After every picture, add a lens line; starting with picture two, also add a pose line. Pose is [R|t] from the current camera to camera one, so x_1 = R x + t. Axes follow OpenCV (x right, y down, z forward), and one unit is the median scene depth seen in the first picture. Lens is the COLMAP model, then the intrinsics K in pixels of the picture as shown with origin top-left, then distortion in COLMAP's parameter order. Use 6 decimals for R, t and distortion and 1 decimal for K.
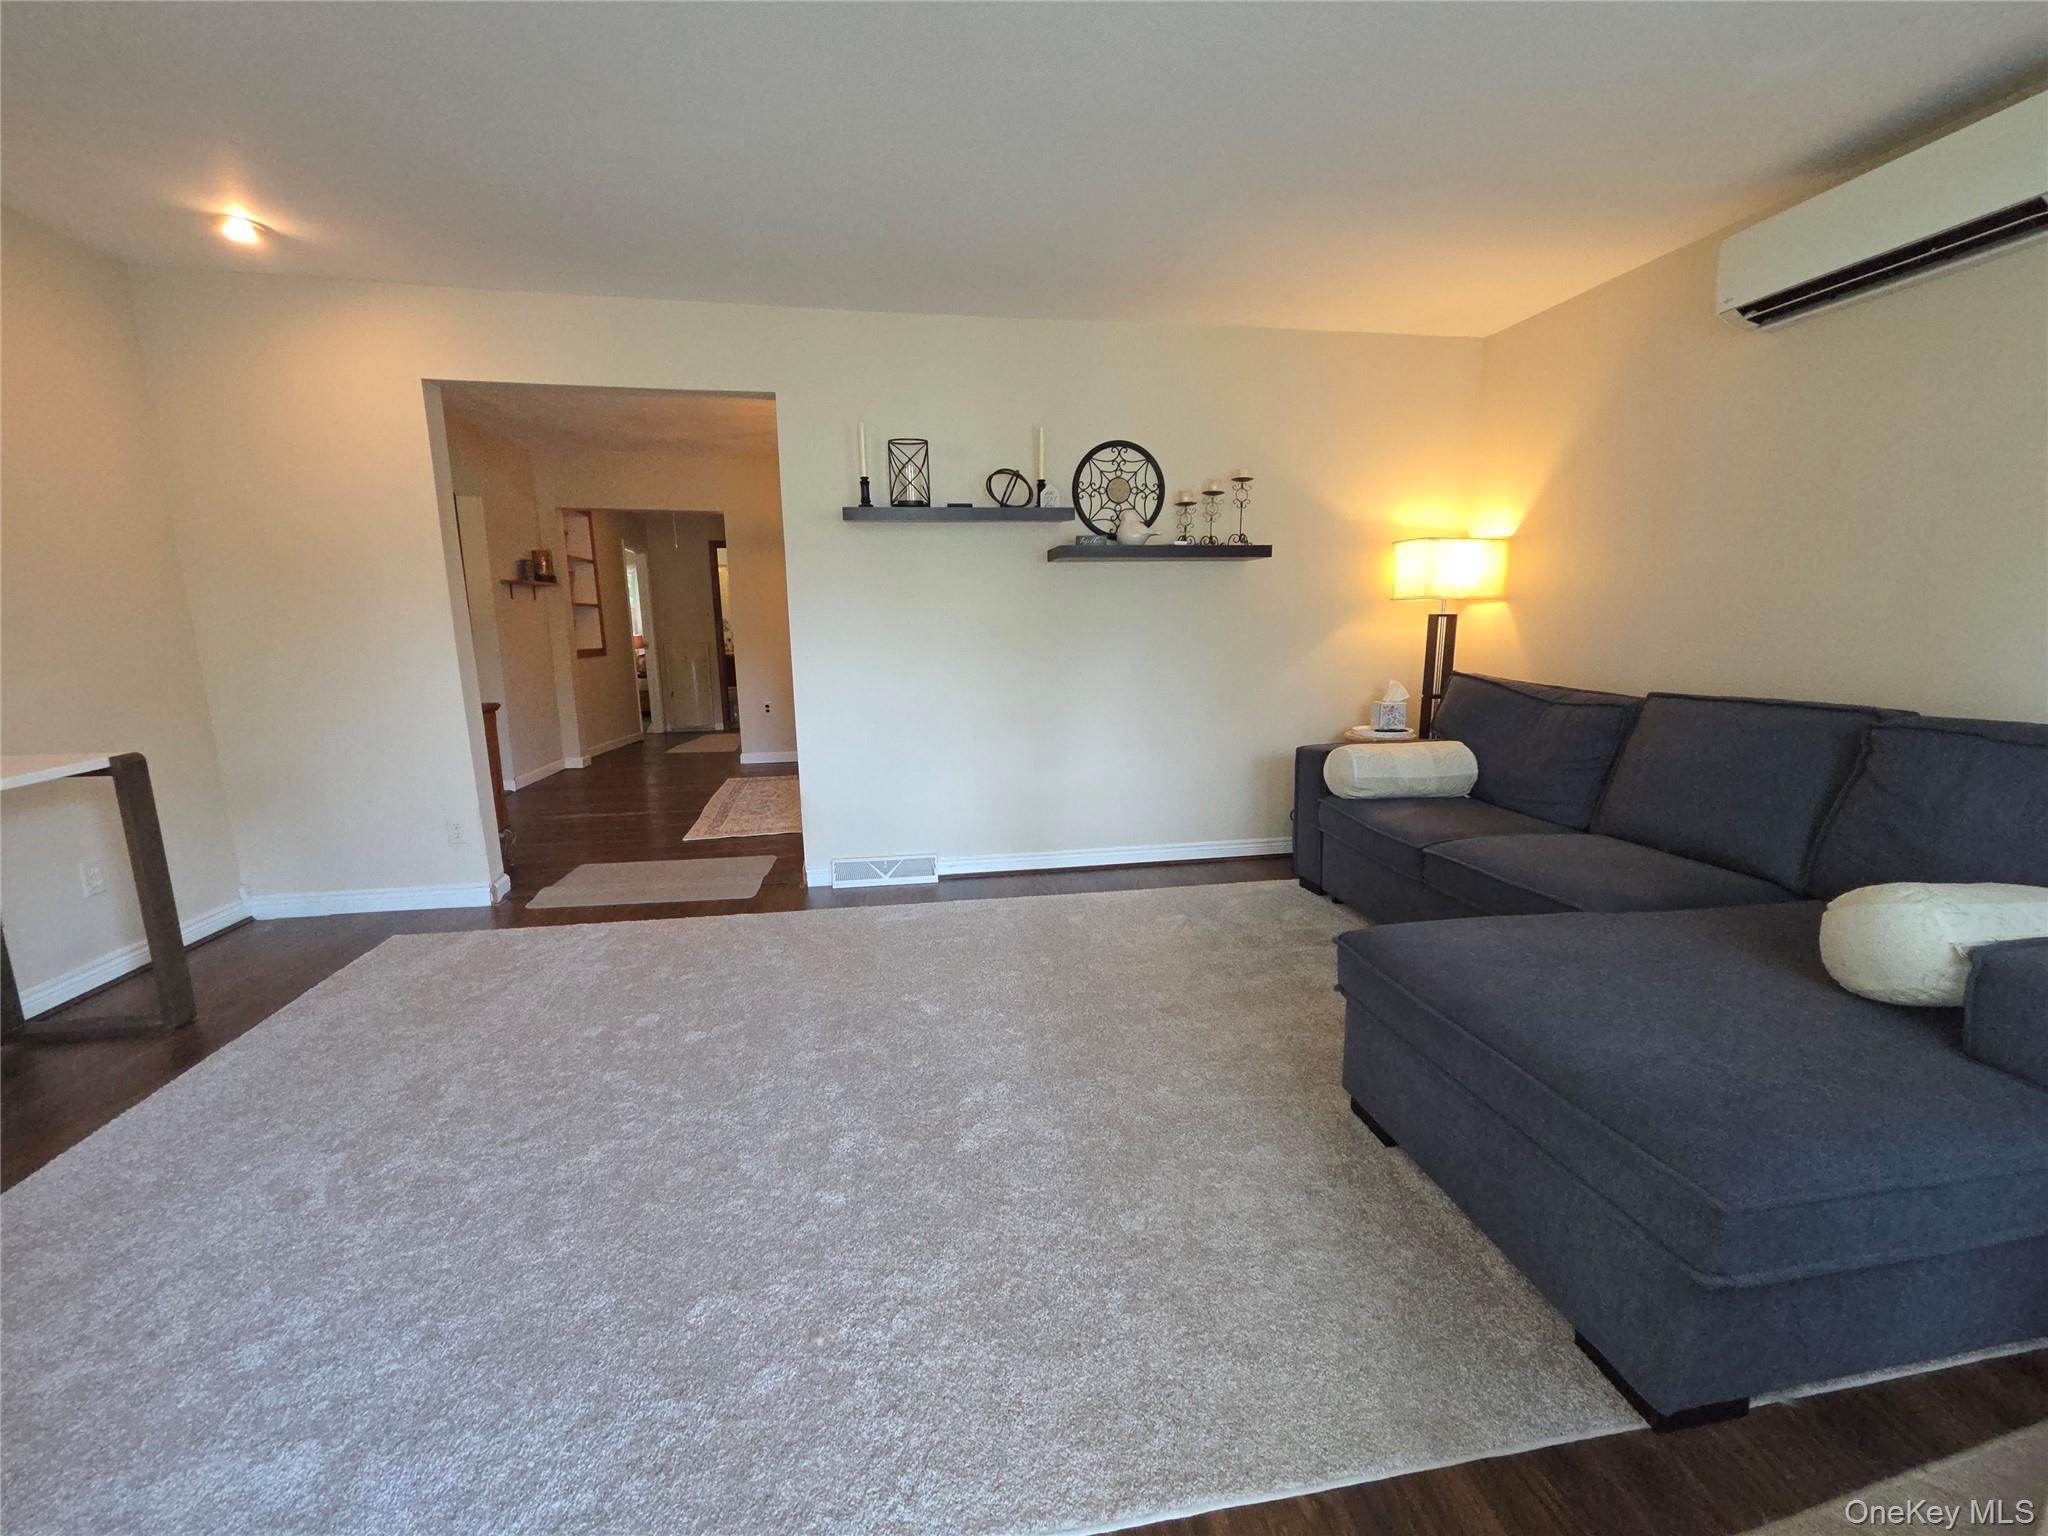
lens RADIAL K [[831.2, 0, 1026.4], [0, 831.2, 769.4], [0, 0, 1]] dist [0.003764, -0.000779]
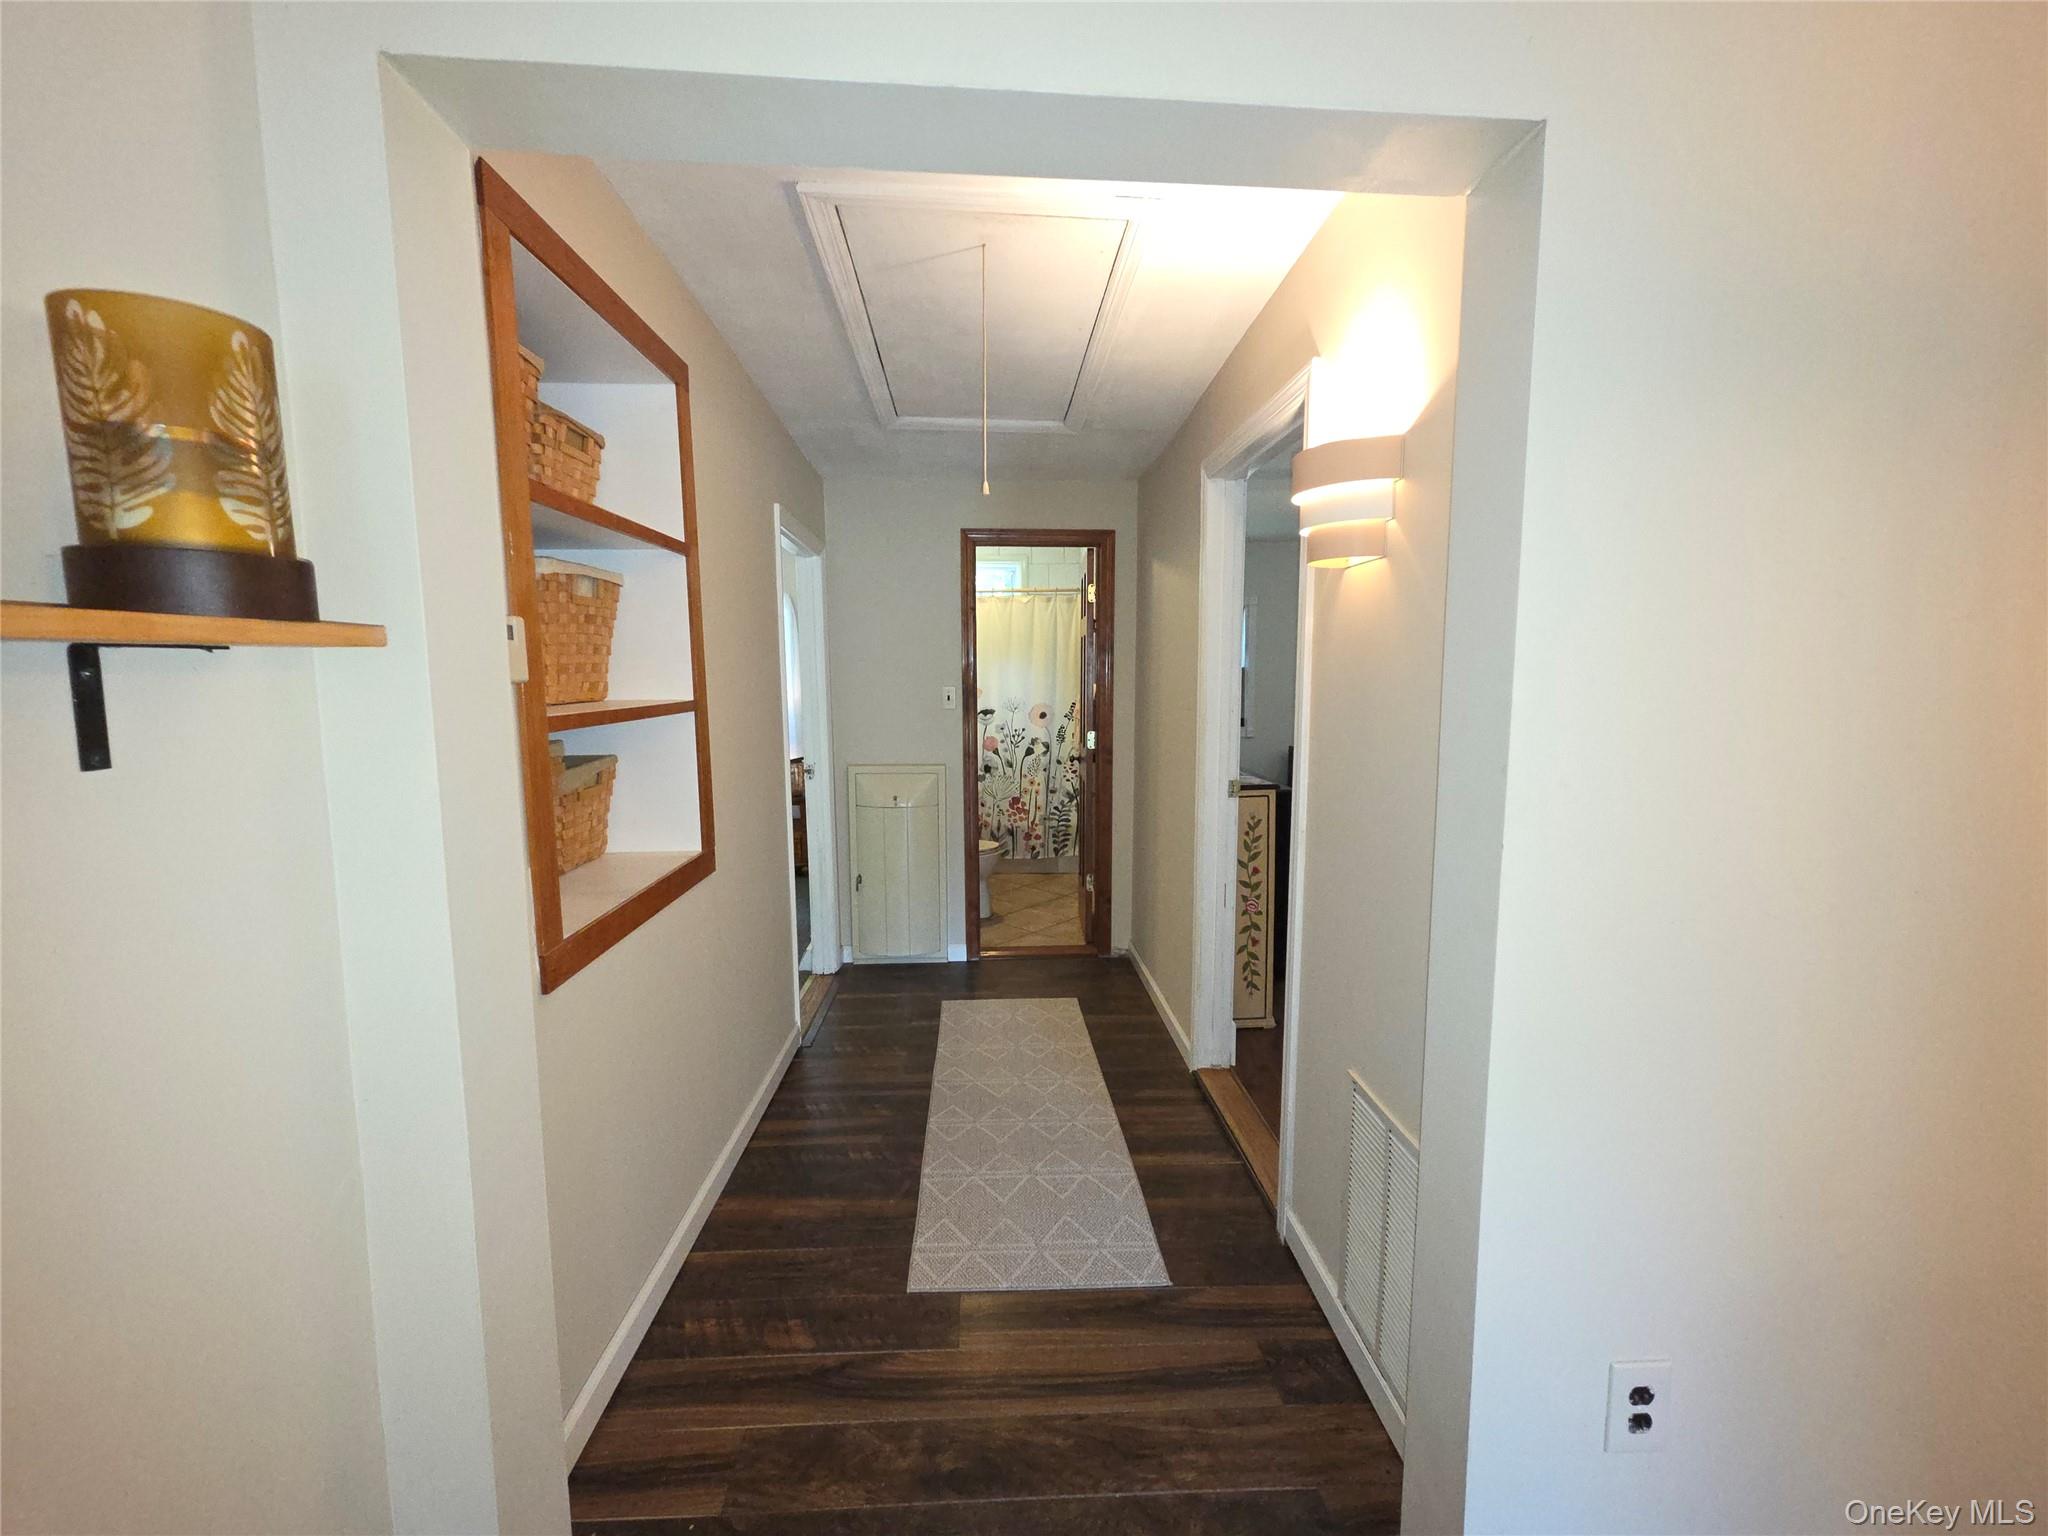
lens RADIAL K [[831.2, 0, 1024.0], [0, 831.2, 766.1], [0, 0, 1]] dist [0.003764, -0.000779]
pose [[0.992650, 0.025382, -0.118325, -0.366390], [-0.031710, 0.998148, -0.051907, -0.163156], [0.116789, 0.055277, 0.991617, 0.726429]]
